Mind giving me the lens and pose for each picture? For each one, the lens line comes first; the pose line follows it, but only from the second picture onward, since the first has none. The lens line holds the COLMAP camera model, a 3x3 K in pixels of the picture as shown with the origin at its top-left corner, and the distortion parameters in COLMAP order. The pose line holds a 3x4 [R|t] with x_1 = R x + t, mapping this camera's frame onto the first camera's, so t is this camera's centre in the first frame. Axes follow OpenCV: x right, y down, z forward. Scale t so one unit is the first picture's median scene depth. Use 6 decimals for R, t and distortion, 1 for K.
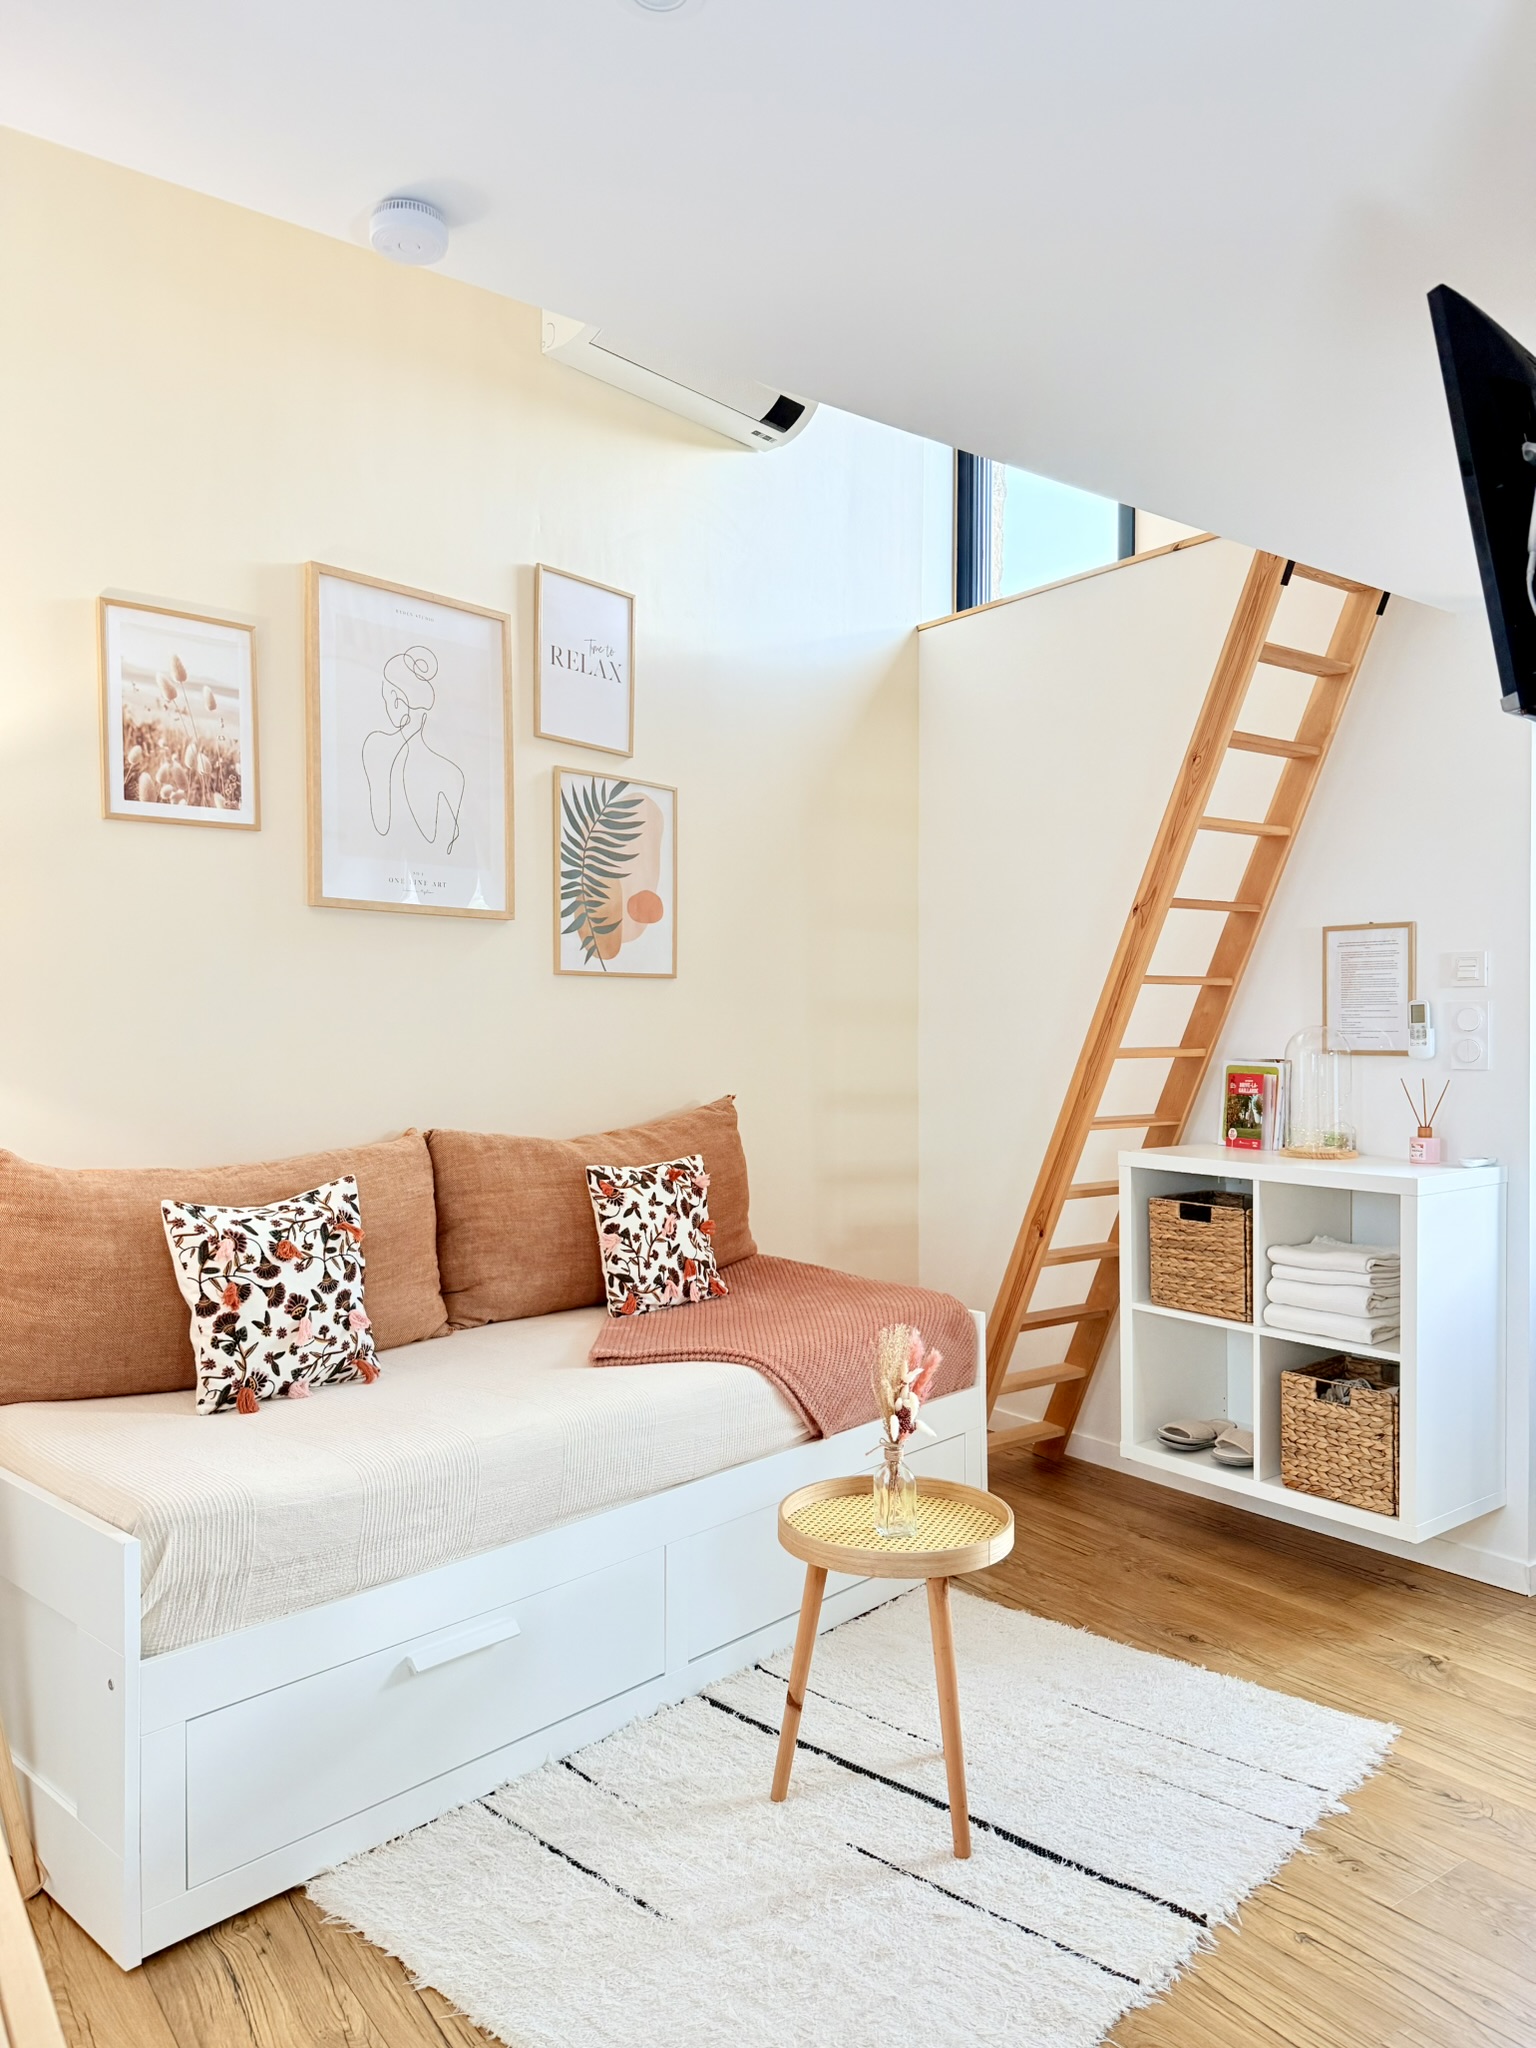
lens RADIAL K [[1396.1, 0, 759.4], [0, 1396.1, 1036.6], [0, 0, 1]] dist [0.072225, -0.129167]
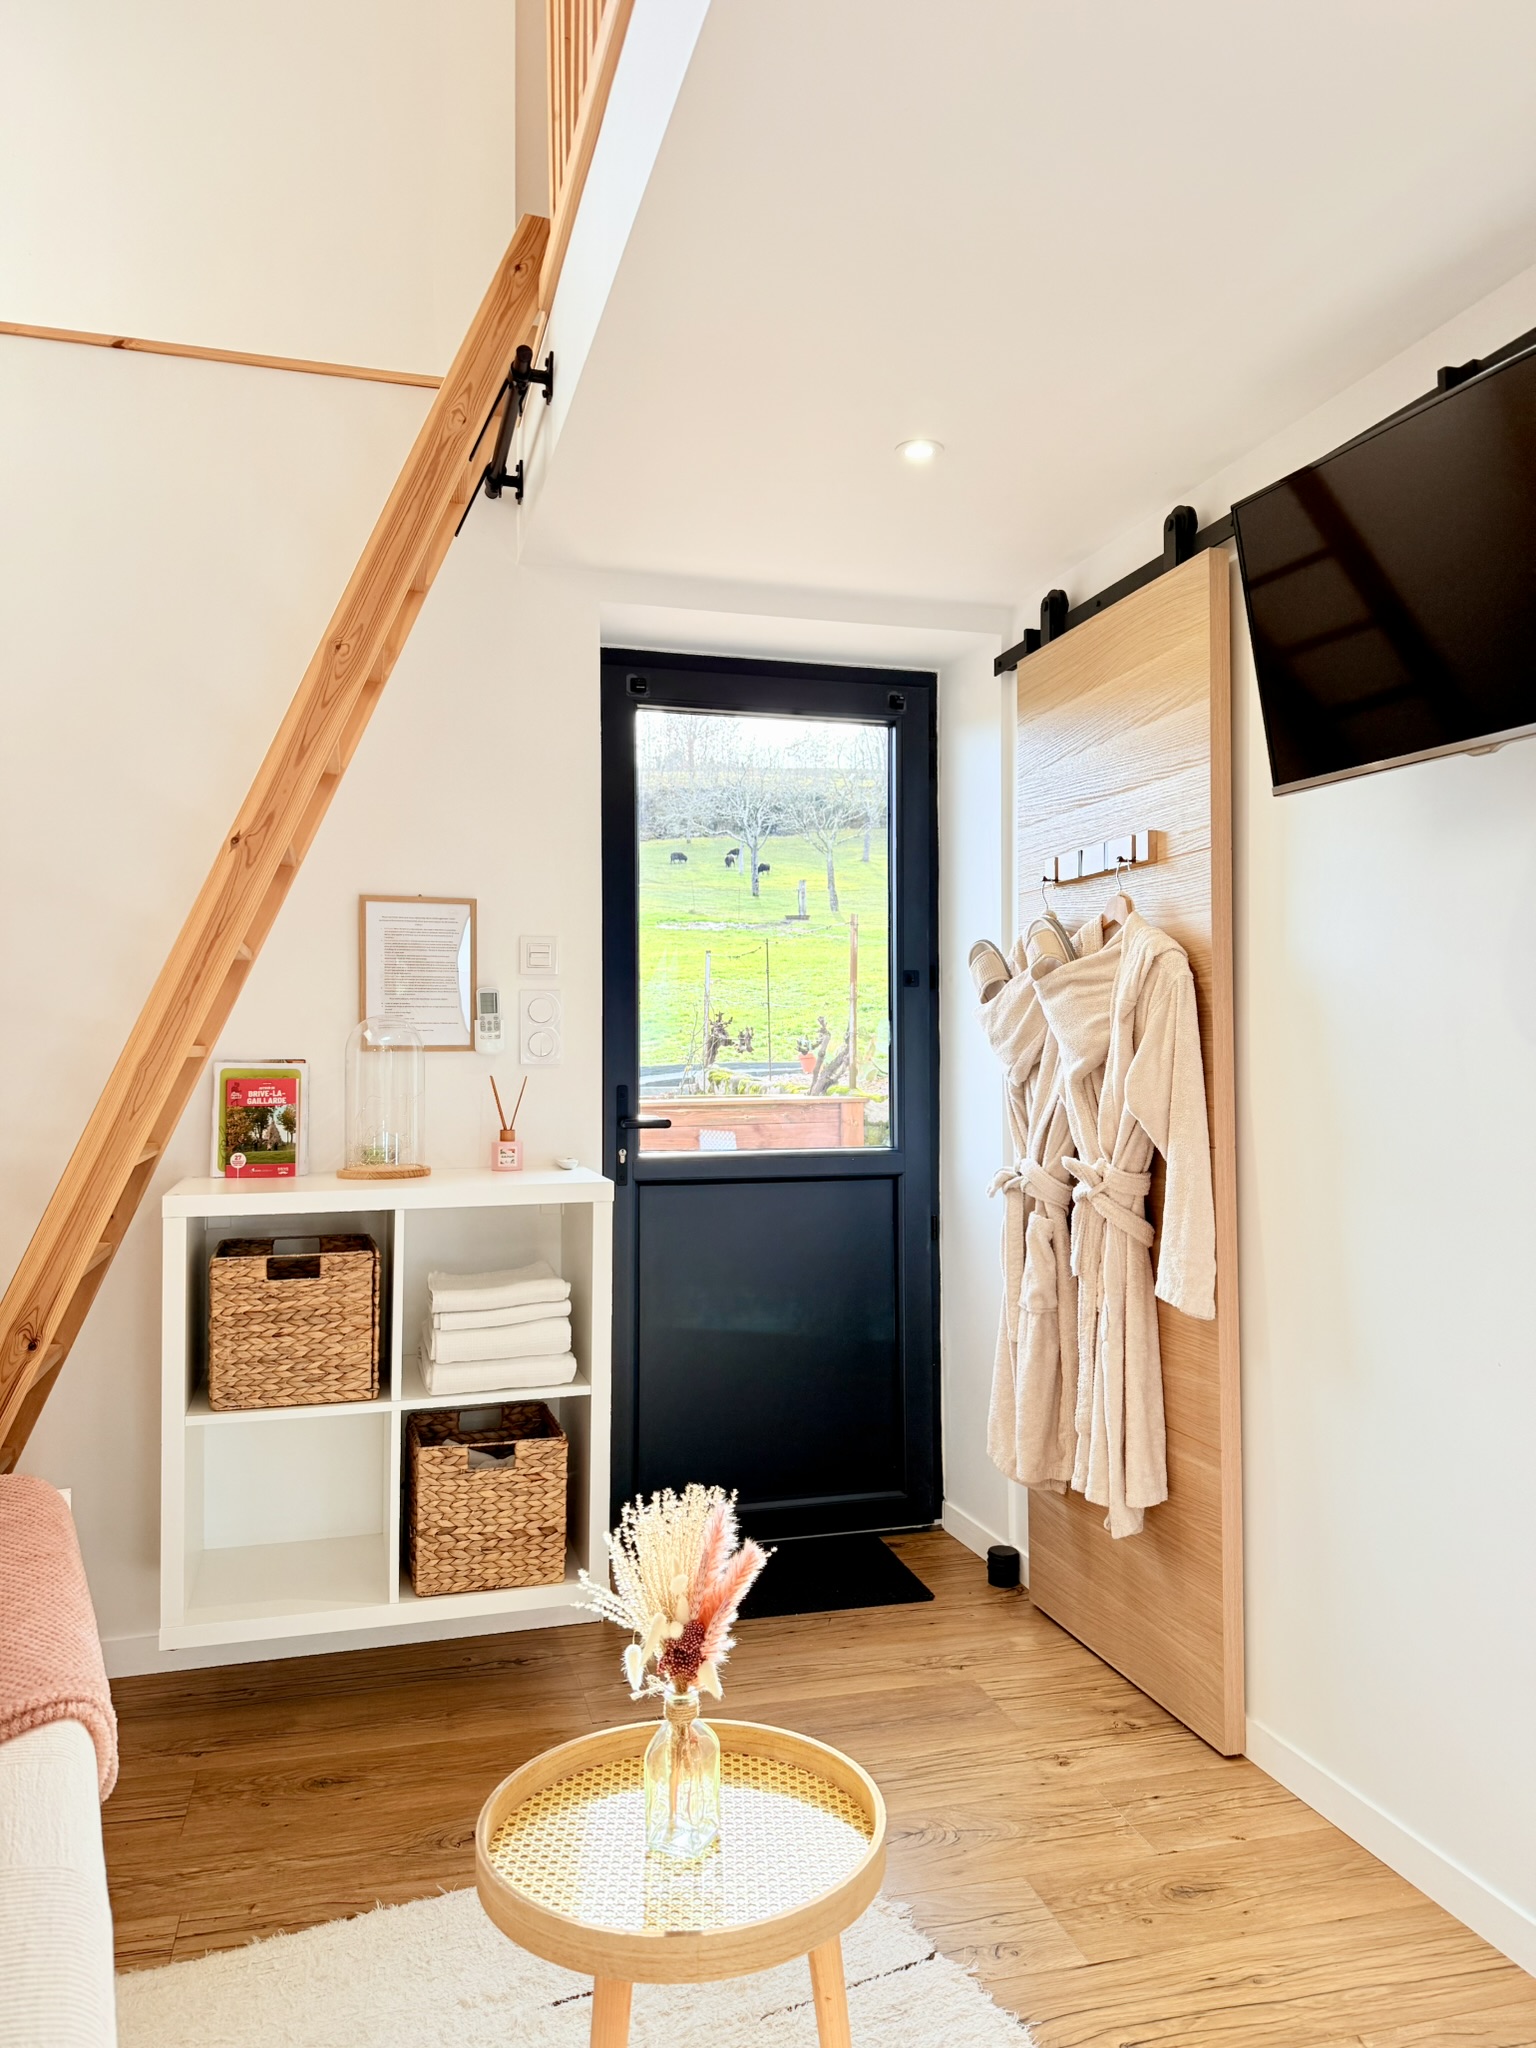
lens RADIAL K [[1396.1, 0, 759.4], [0, 1396.1, 1036.6], [0, 0, 1]] dist [0.072225, -0.129167]
pose [[0.348406, 0.006996, 0.937318, -0.286546], [0.011592, 0.999864, -0.011772, 0.016697], [-0.937272, 0.014966, 0.348277, 0.514547]]
